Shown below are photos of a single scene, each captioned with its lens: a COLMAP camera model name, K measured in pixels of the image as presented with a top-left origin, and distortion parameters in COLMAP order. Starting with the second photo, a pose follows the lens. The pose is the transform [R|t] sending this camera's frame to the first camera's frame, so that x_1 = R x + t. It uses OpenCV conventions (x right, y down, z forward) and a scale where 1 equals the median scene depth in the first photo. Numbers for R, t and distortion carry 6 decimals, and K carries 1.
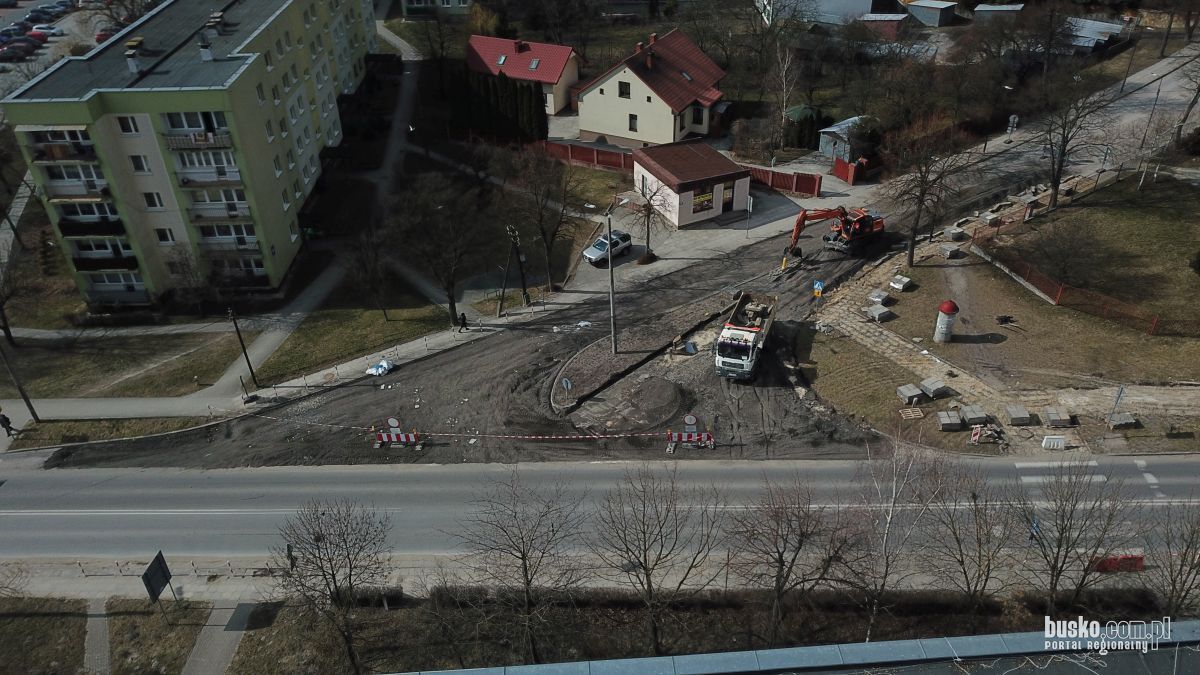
lens RADIAL K [[929.2, 0, 598.6], [0, 929.2, 345.5], [0, 0, 1]] dist [0.051541, -0.039810]
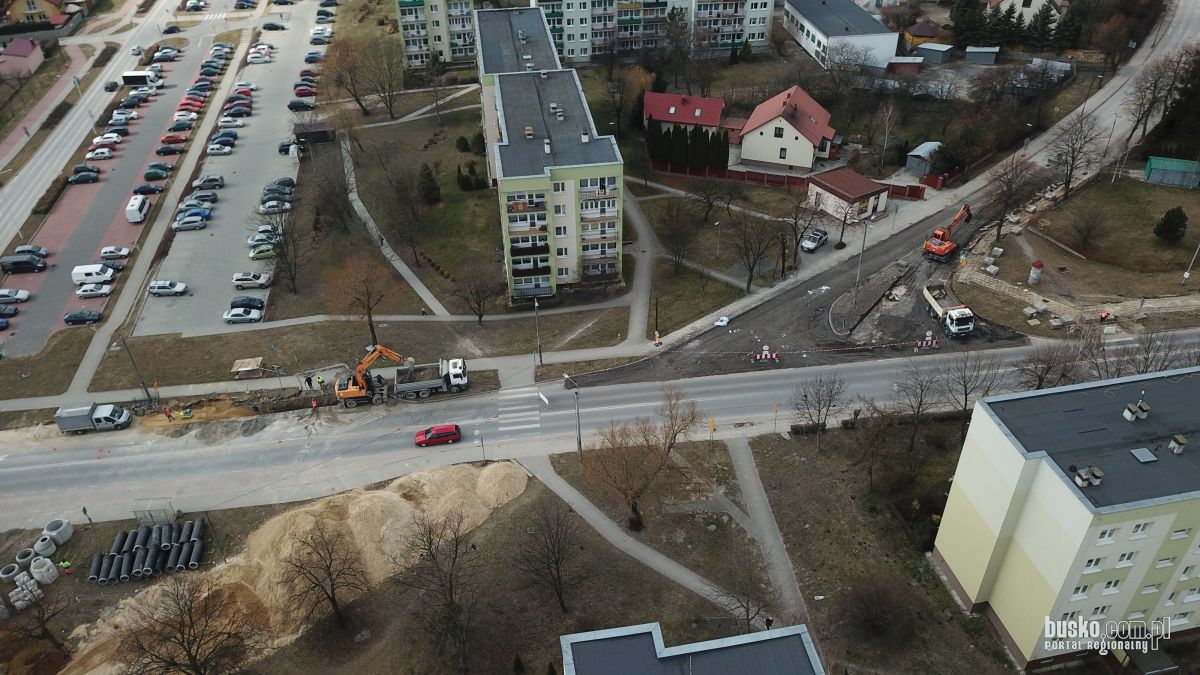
lens RADIAL K [[929.2, 0, 605.2], [0, 929.2, 345.9], [0, 0, 1]] dist [0.051541, -0.039810]
pose [[0.989914, -0.075743, 0.119724, -0.615881], [0.071421, 0.996644, 0.039993, -0.014477], [-0.122351, -0.031038, 0.992001, -0.636787]]
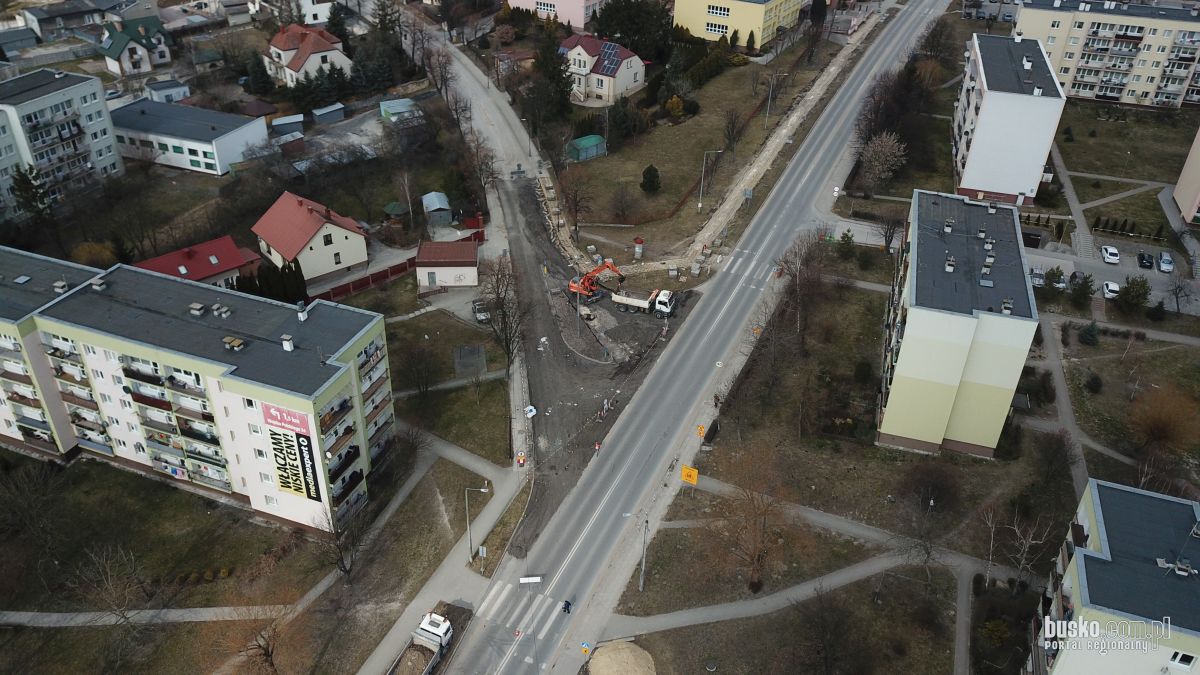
lens RADIAL K [[929.2, 0, 602.8], [0, 929.2, 347.6], [0, 0, 1]] dist [0.051541, -0.039810]
pose [[0.356056, -0.490689, 0.795266, -1.358341], [0.501932, 0.818275, 0.280162, -0.439949], [-0.788219, 0.299416, 0.537644, -0.024198]]
